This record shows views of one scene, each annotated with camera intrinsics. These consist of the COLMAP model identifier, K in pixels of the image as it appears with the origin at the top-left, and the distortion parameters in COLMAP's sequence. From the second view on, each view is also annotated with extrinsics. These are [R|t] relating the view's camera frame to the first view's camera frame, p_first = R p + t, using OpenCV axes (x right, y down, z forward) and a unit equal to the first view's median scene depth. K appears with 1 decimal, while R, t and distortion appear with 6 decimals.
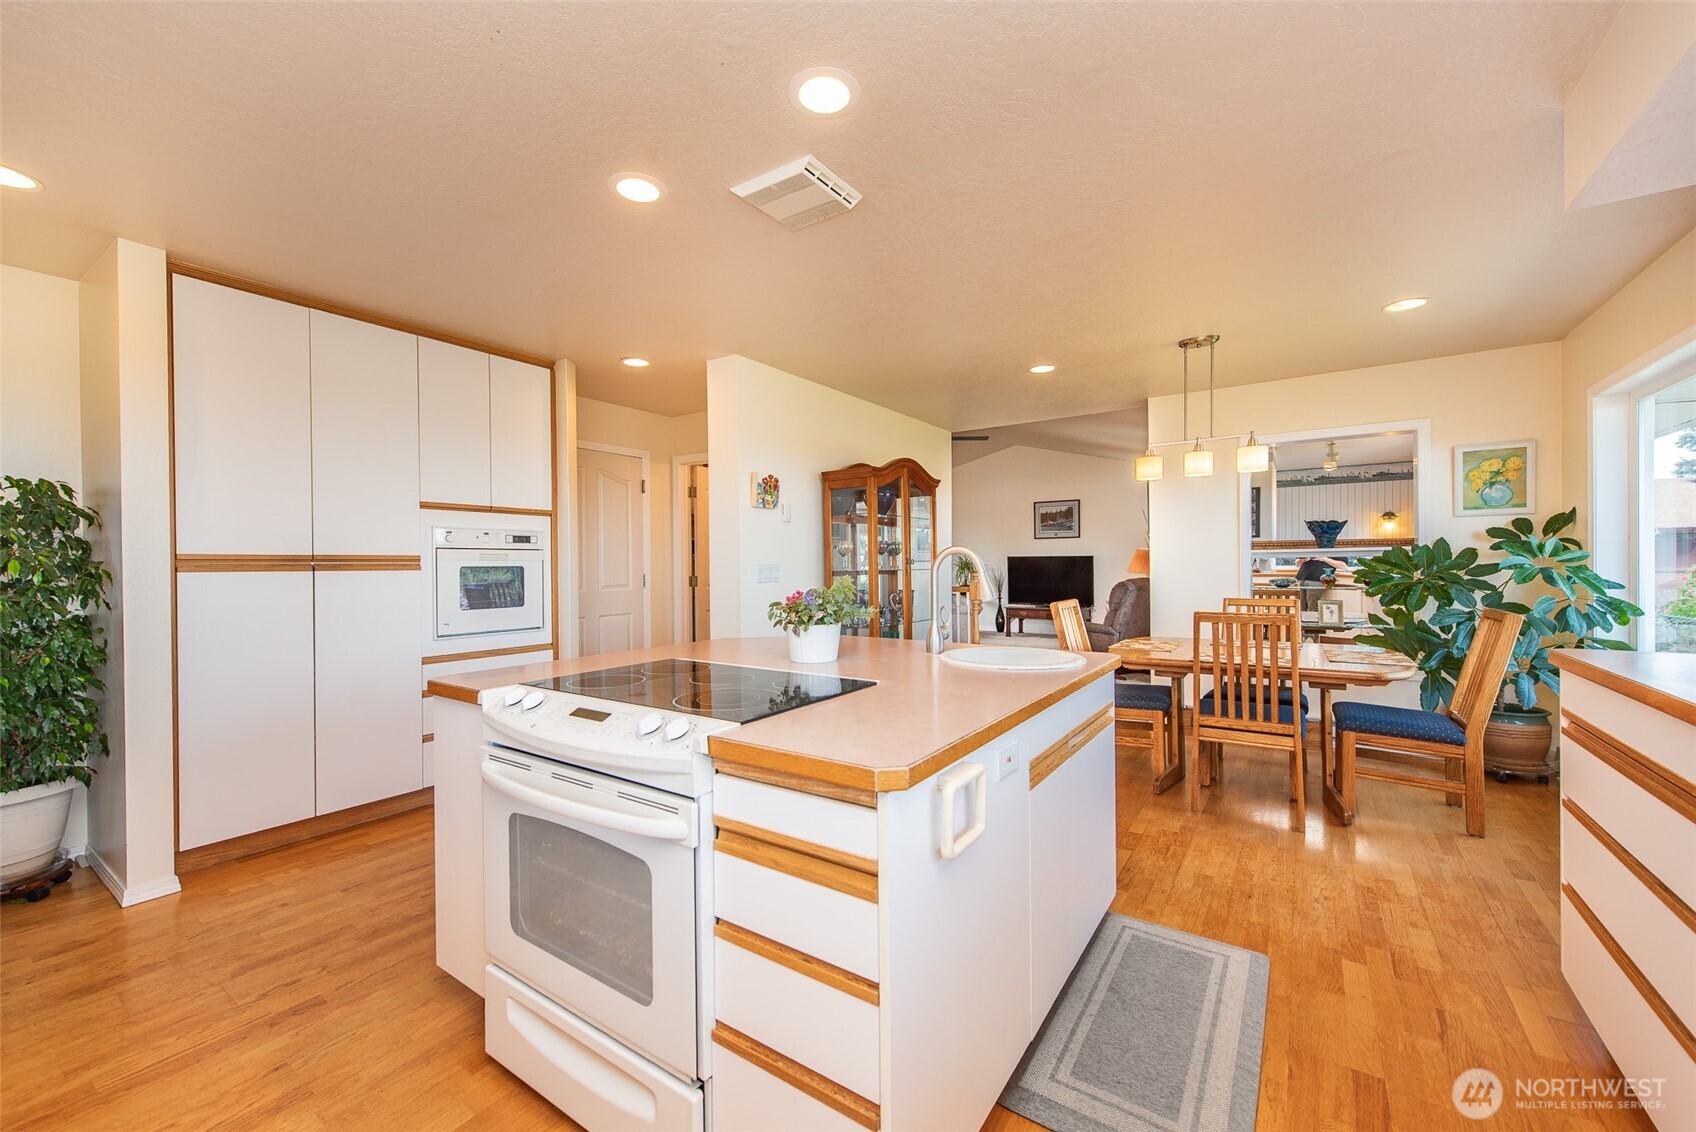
lens RADIAL K [[665.0, 0, 849.7], [0, 665.0, 565.8], [0, 0, 1]] dist [0.004020, 0.000186]
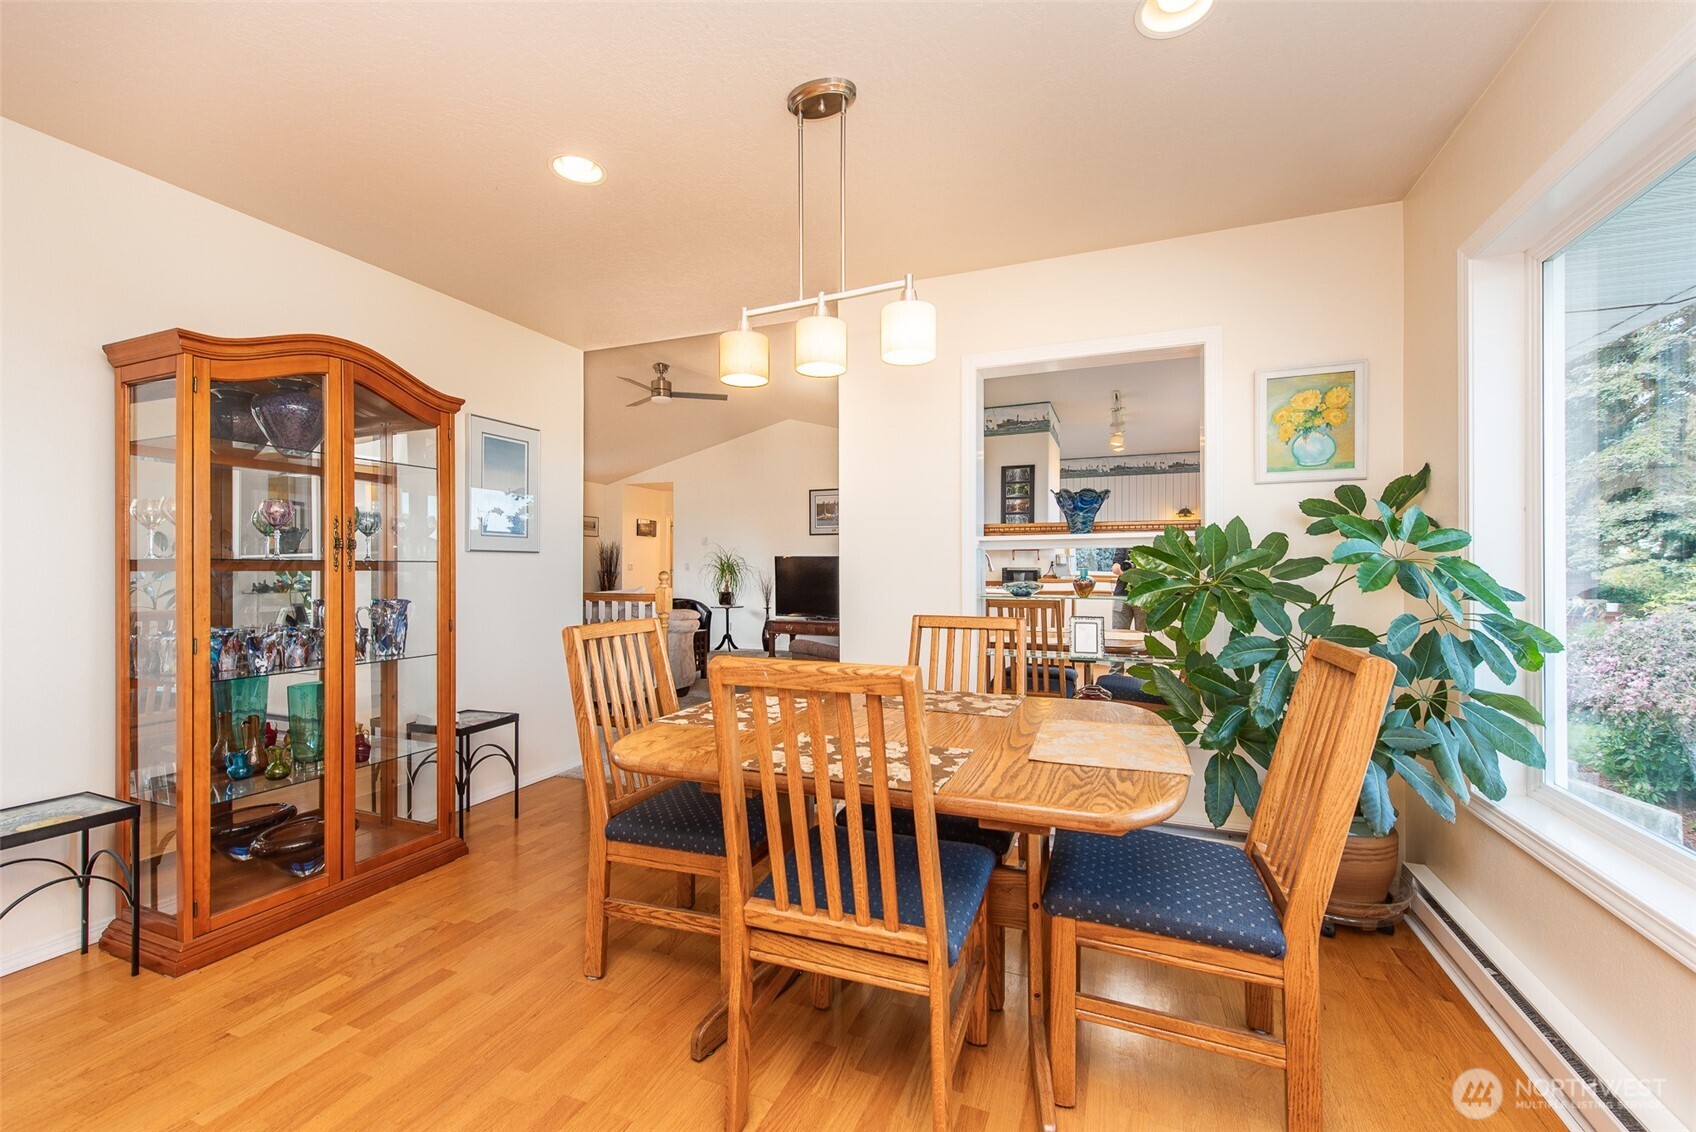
lens RADIAL K [[709.2, 0, 845.2], [0, 709.2, 562.4], [0, 0, 1]] dist [0.012779, -0.000071]
pose [[0.975016, 0.012761, 0.221769, 0.399378], [-0.009912, 0.999854, -0.013954, 0.013757], [-0.221915, 0.011407, 0.974999, 0.451824]]
